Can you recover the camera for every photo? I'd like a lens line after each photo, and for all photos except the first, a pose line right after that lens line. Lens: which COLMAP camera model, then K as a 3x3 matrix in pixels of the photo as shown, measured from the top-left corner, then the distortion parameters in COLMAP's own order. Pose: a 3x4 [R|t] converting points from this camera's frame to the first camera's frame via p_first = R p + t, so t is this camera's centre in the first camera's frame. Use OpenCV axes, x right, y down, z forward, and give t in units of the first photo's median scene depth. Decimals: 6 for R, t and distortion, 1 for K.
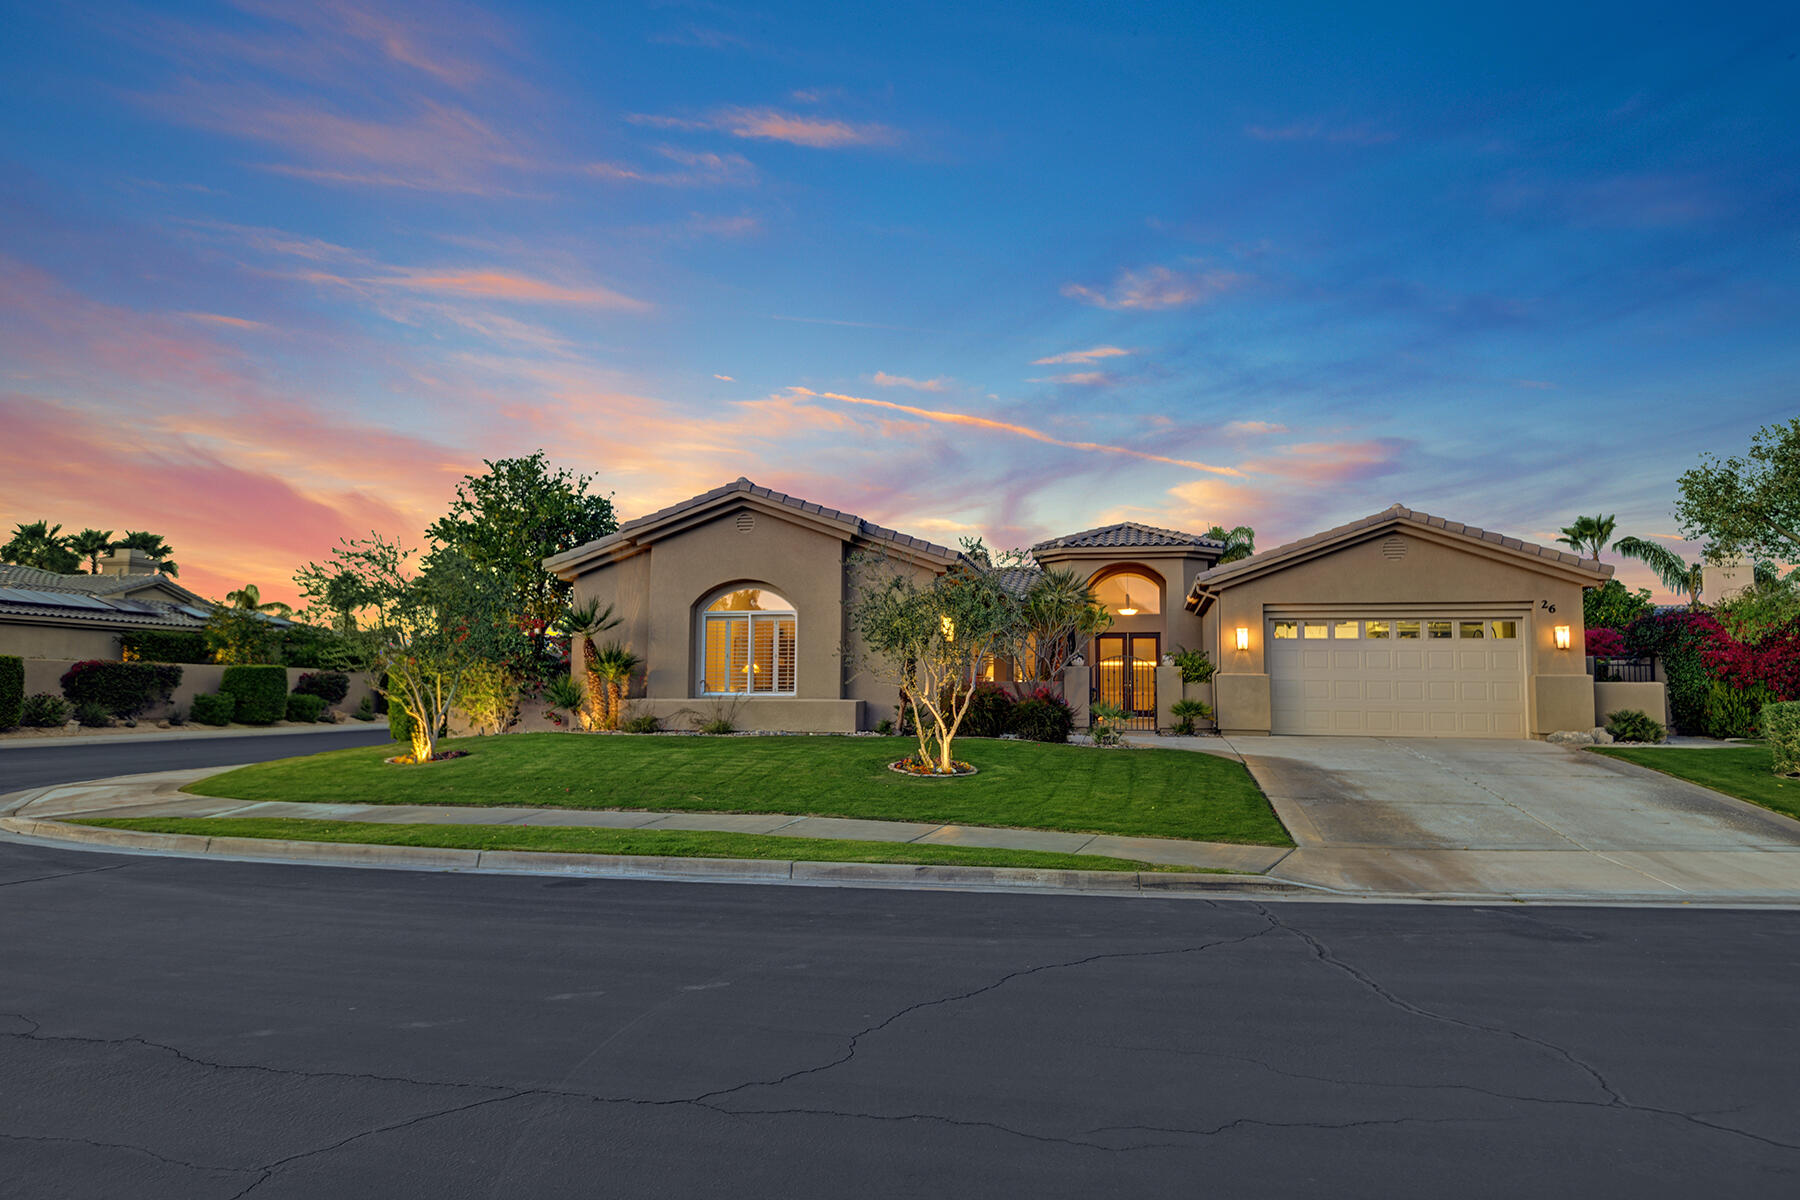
lens RADIAL K [[1176.6, 0, 900.0], [0, 1176.6, 600.0], [0, 0, 1]] dist [0.009880, 0.001018]
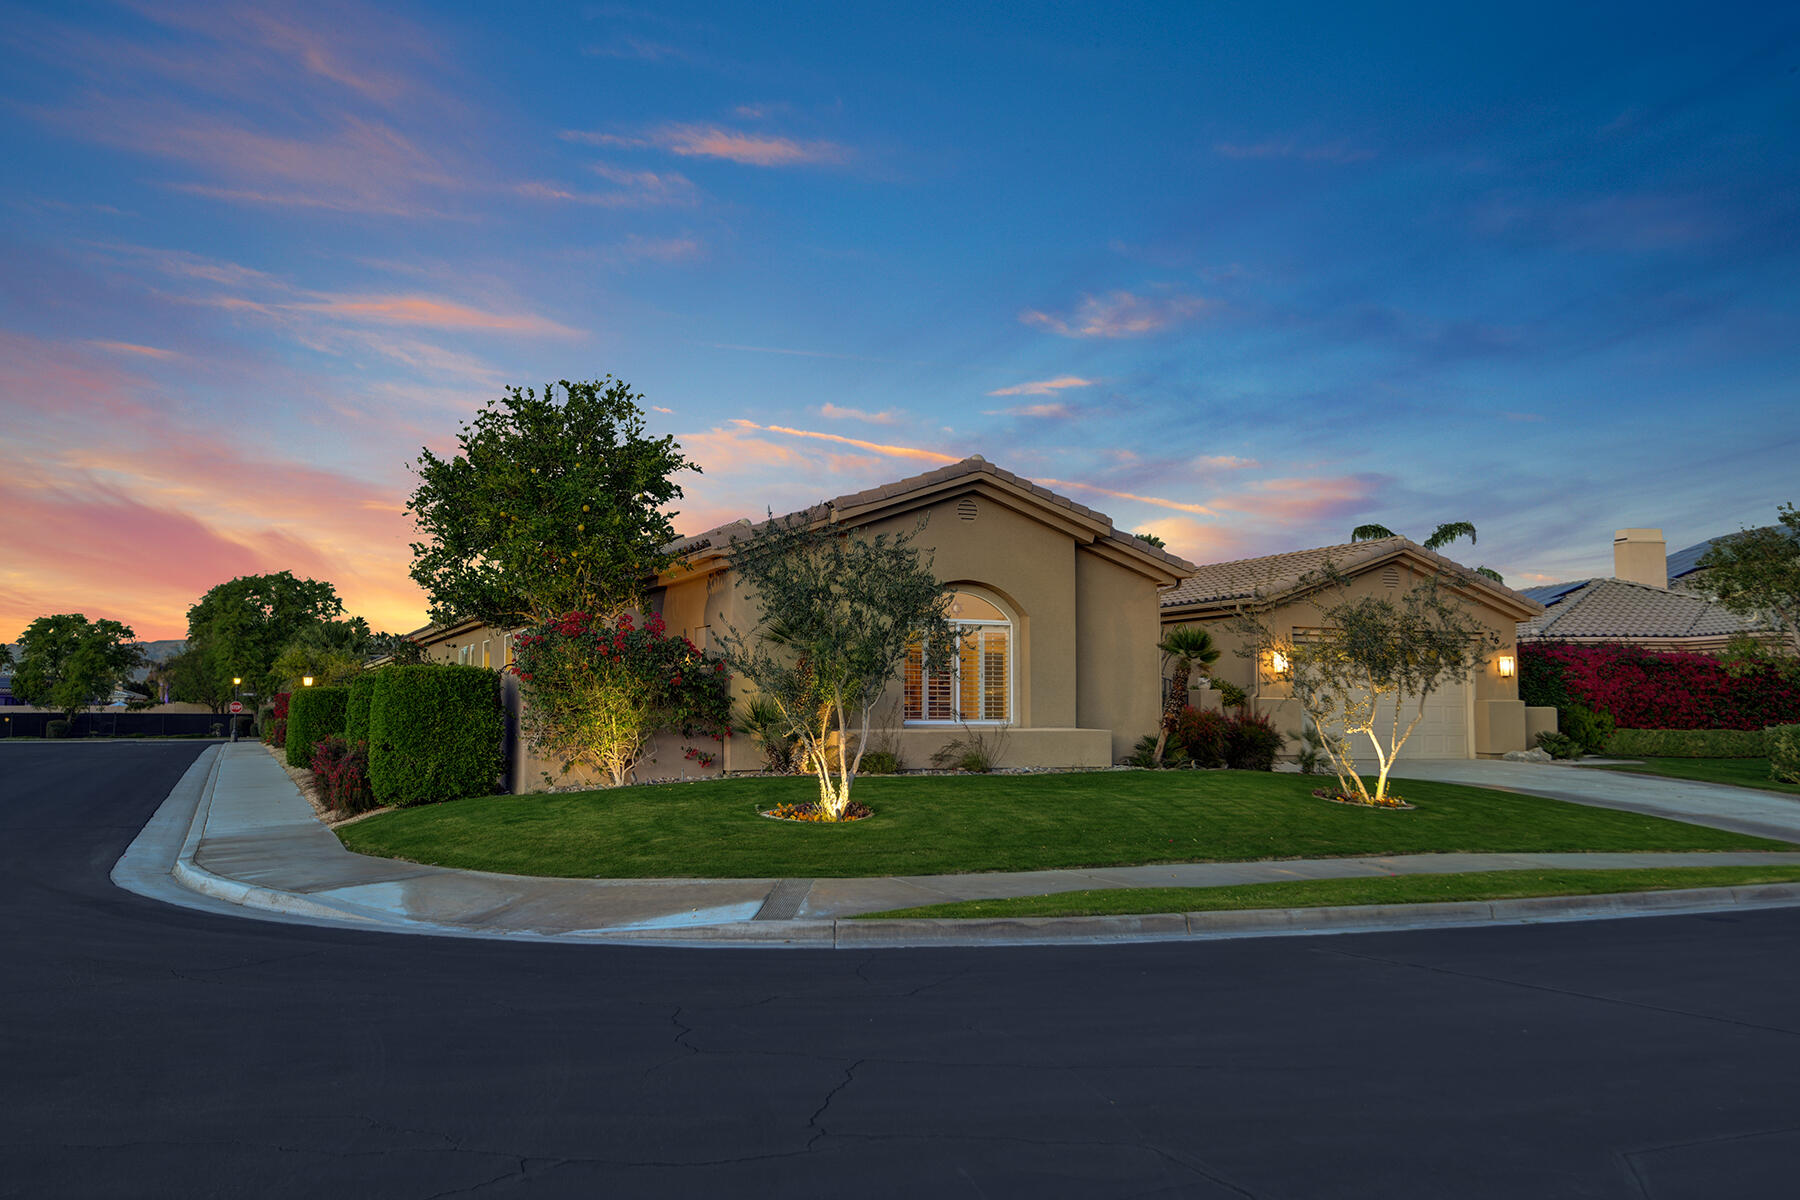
lens RADIAL K [[1520.1, 0, 900.0], [0, 1520.1, 600.0], [0, 0, 1]] dist [0.044790, -0.002798]
pose [[0.805271, 0.040385, 0.591530, -0.790805], [-0.041813, 0.999062, -0.011287, 0.009735], [-0.591431, -0.015645, 0.806204, 0.187747]]
